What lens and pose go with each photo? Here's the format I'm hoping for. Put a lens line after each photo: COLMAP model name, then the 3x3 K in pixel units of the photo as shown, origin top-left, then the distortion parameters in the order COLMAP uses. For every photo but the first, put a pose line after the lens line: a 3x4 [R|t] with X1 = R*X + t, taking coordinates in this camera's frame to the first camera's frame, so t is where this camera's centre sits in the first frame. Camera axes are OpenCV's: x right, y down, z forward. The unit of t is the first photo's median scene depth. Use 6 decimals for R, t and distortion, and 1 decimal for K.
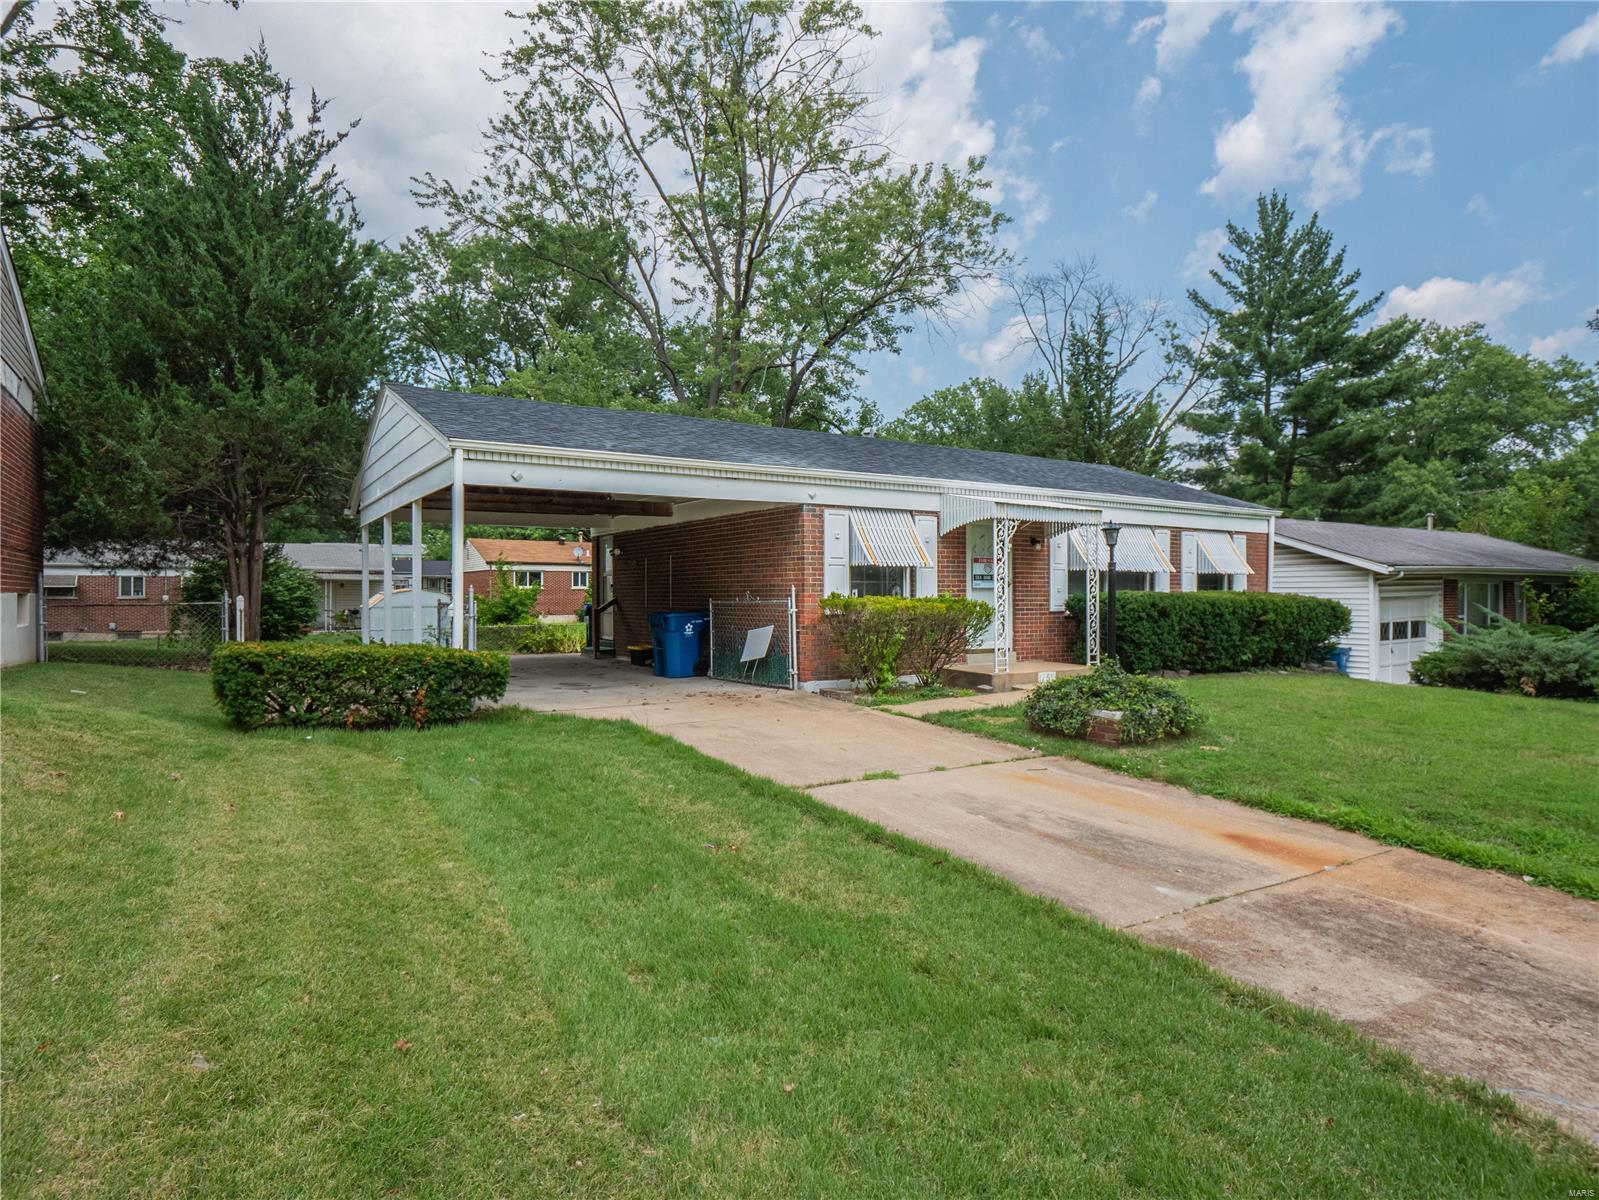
lens RADIAL K [[880.9, 0, 809.9], [0, 880.9, 613.3], [0, 0, 1]] dist [-0.010922, -0.001429]
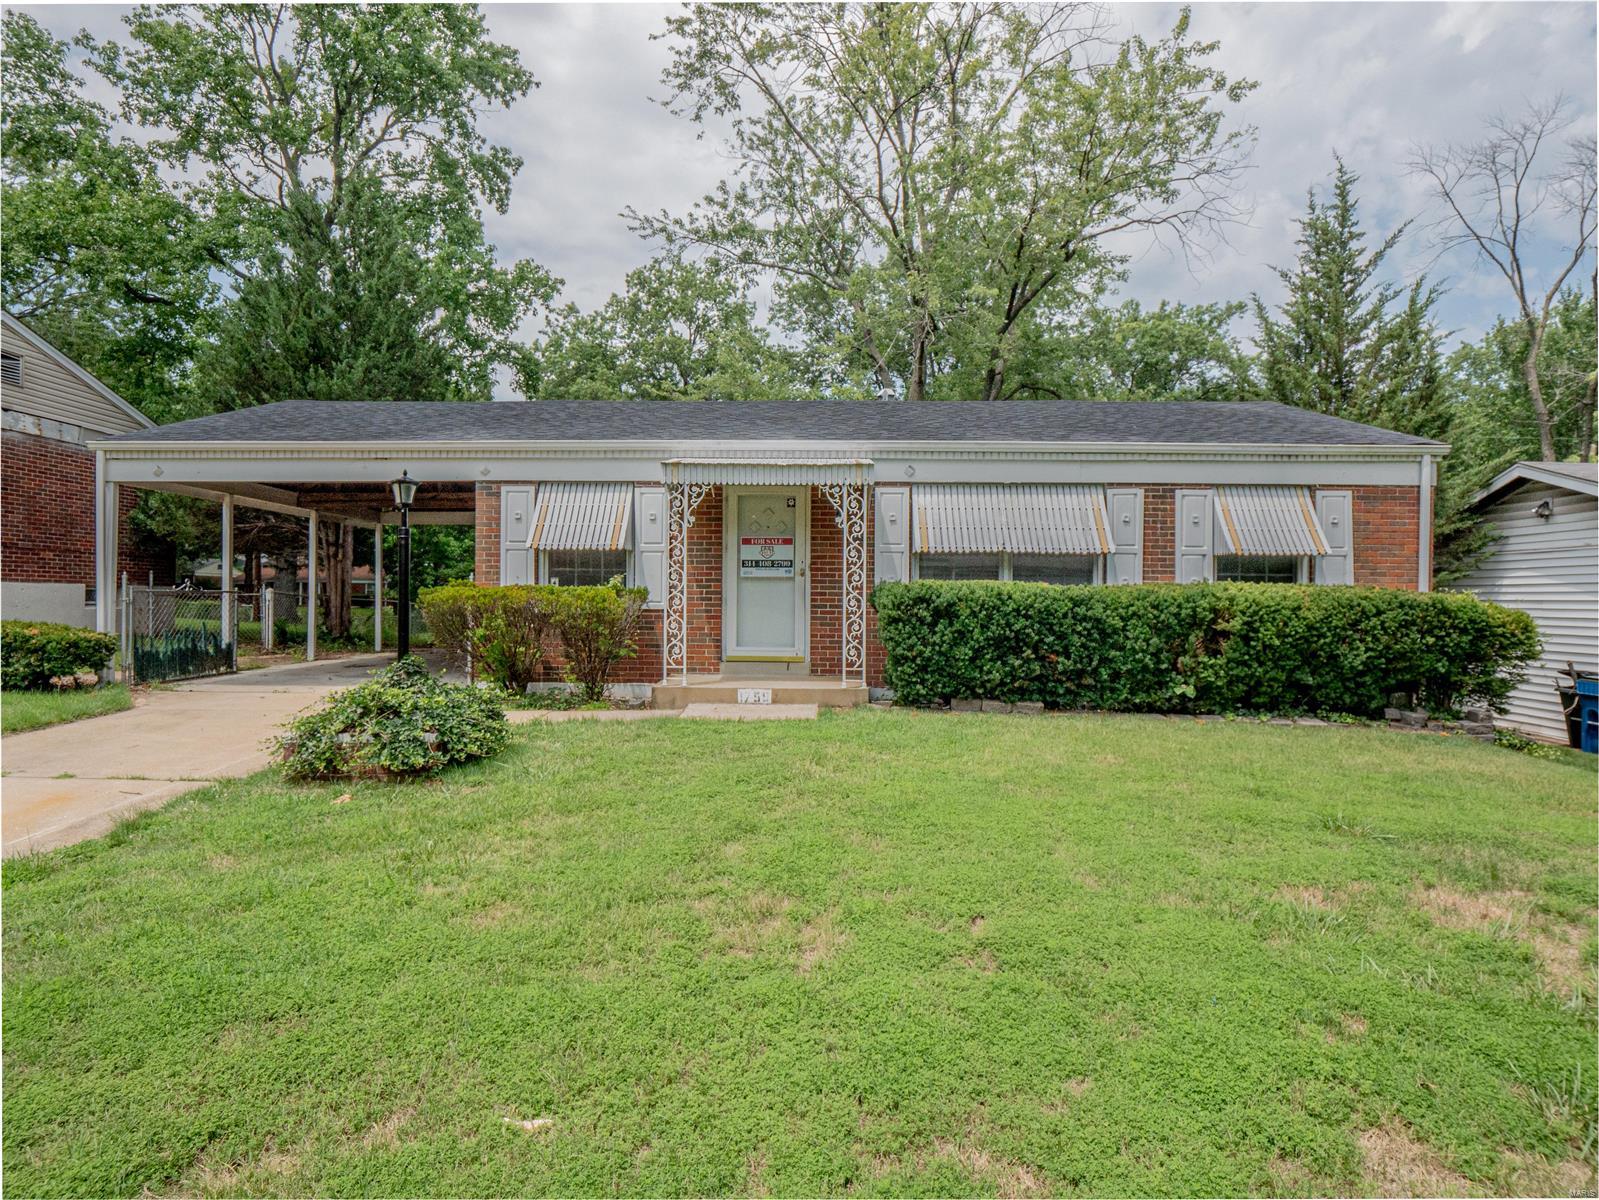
lens RADIAL K [[880.9, 0, 787.2], [0, 880.9, 594.7], [0, 0, 1]] dist [-0.010922, -0.001429]
pose [[0.836956, 0.008561, -0.547203, 0.549036], [-0.018139, 0.999762, -0.012101, -0.003631], [0.546969, 0.020054, 0.836912, 0.317549]]
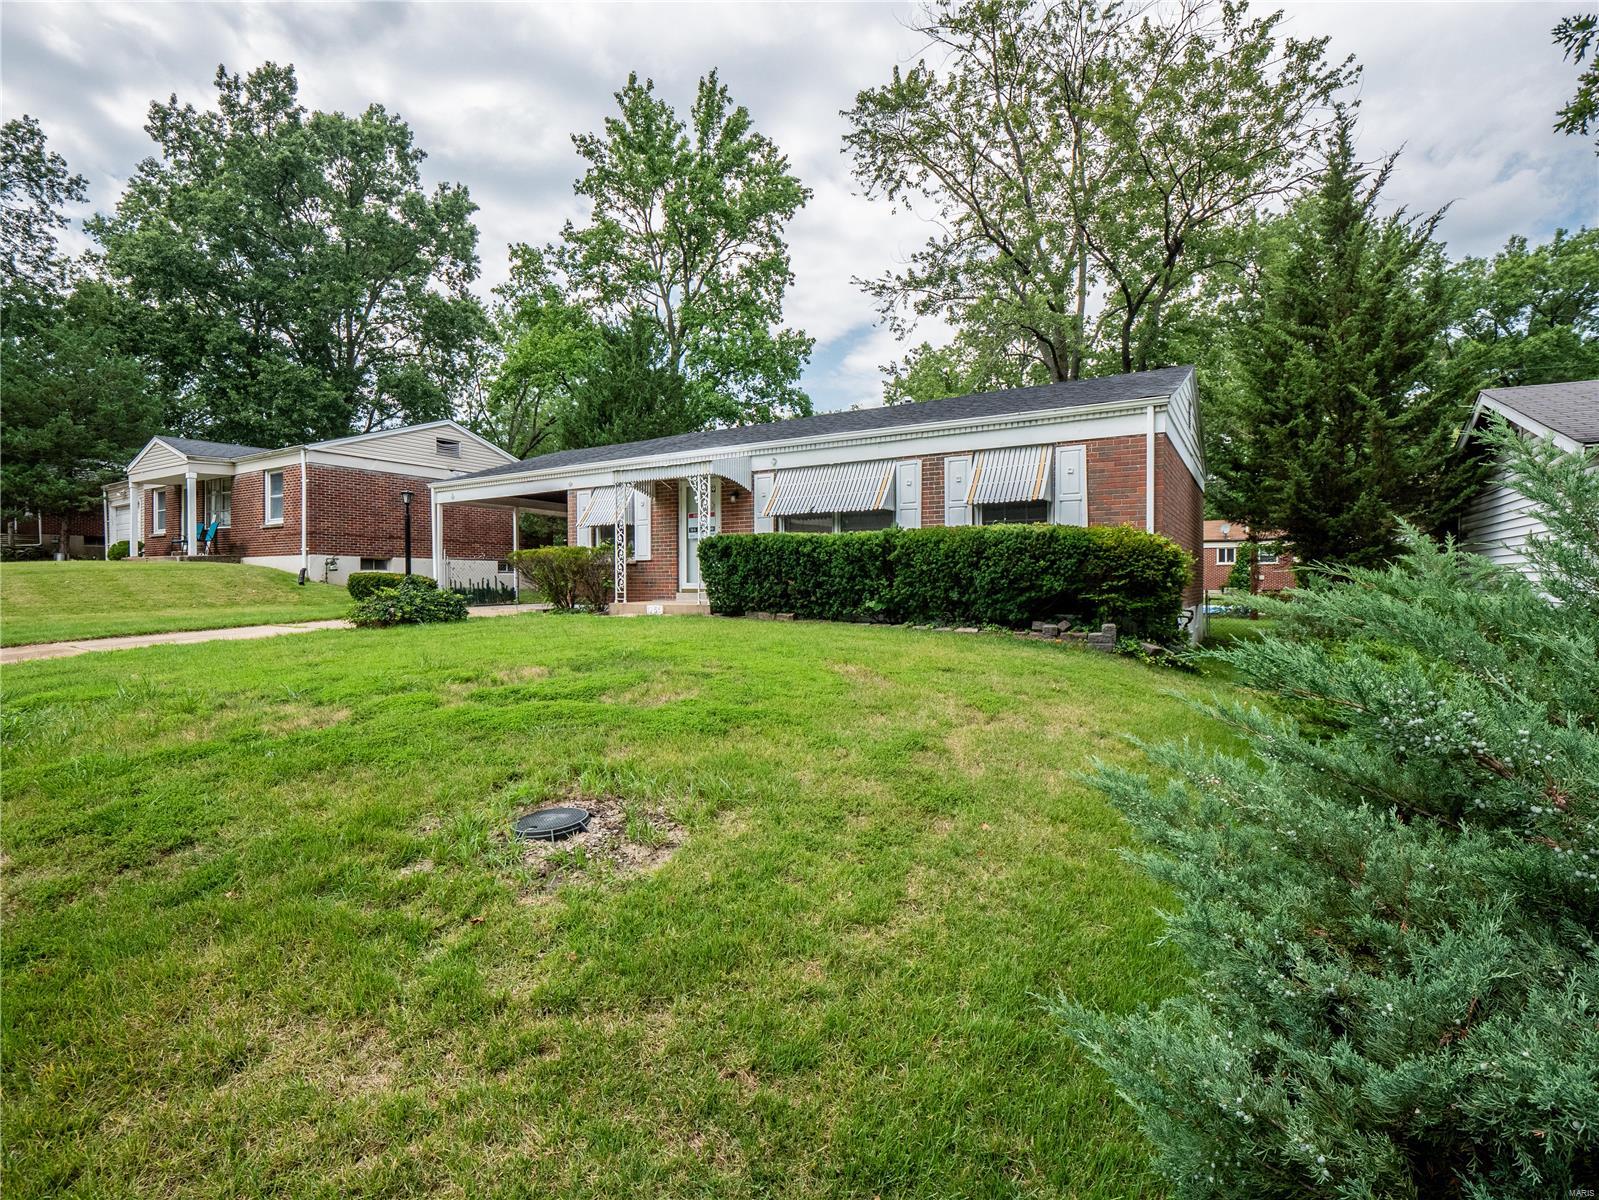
lens RADIAL K [[777.0, 0, 802.9], [0, 777.0, 583.4], [0, 0, 1]] dist [-0.022506, -0.000091]
pose [[0.430543, -0.000732, -0.902570, 1.044143], [-0.018019, 0.999793, -0.009406, 0.034894], [0.902390, 0.020313, 0.430441, 0.581138]]
